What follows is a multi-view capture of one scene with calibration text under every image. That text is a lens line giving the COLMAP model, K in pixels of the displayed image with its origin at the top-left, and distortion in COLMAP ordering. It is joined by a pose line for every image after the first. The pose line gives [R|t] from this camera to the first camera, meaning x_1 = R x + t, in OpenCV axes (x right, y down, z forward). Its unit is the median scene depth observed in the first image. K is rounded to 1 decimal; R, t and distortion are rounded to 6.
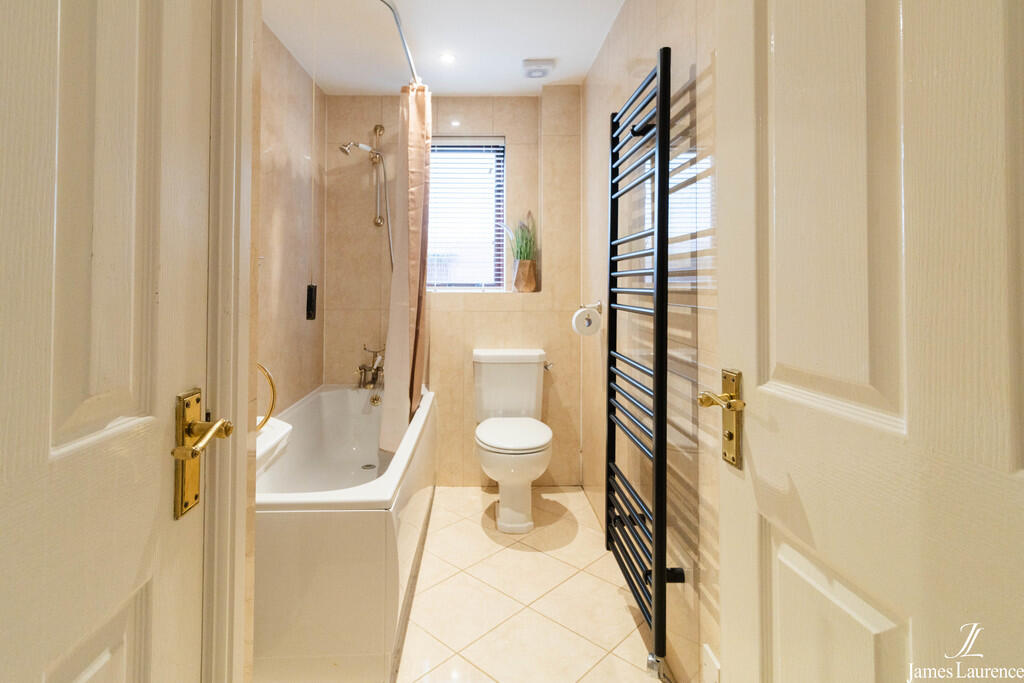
lens RADIAL K [[473.6, 0, 512.2], [0, 473.6, 338.9], [0, 0, 1]] dist [0.004613, 0.000857]
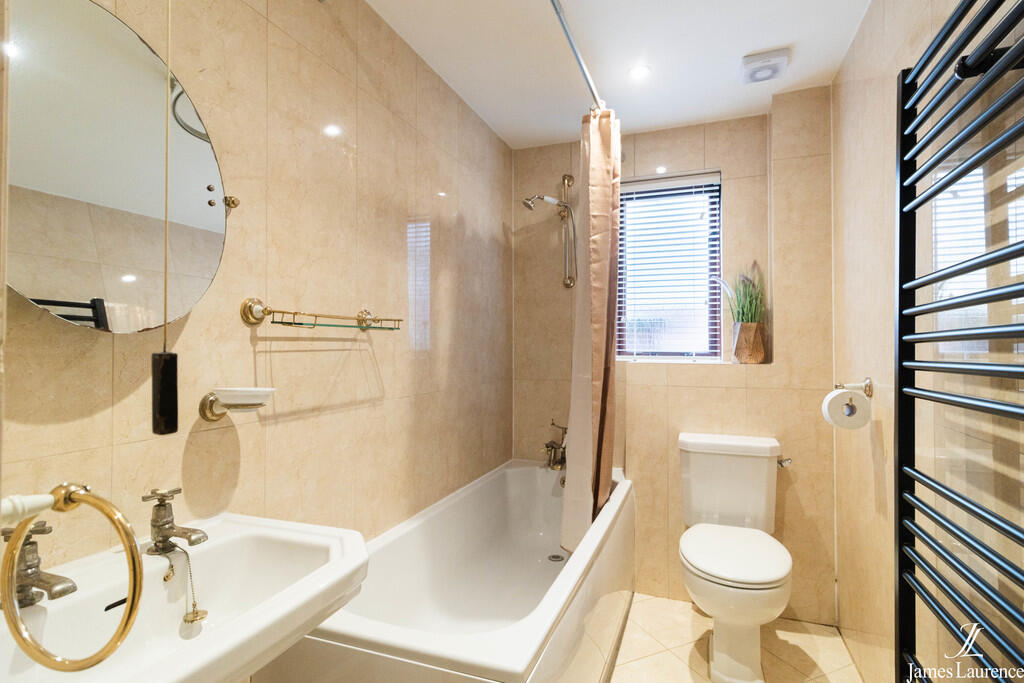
lens RADIAL K [[483.4, 0, 532.5], [0, 483.4, 345.7], [0, 0, 1]] dist [0.004362, 0.001042]
pose [[0.920360, 0.000821, -0.391072, 0.011597], [-0.051092, 0.991679, -0.118159, -0.018633], [0.387721, 0.128729, 0.912744, 0.157727]]
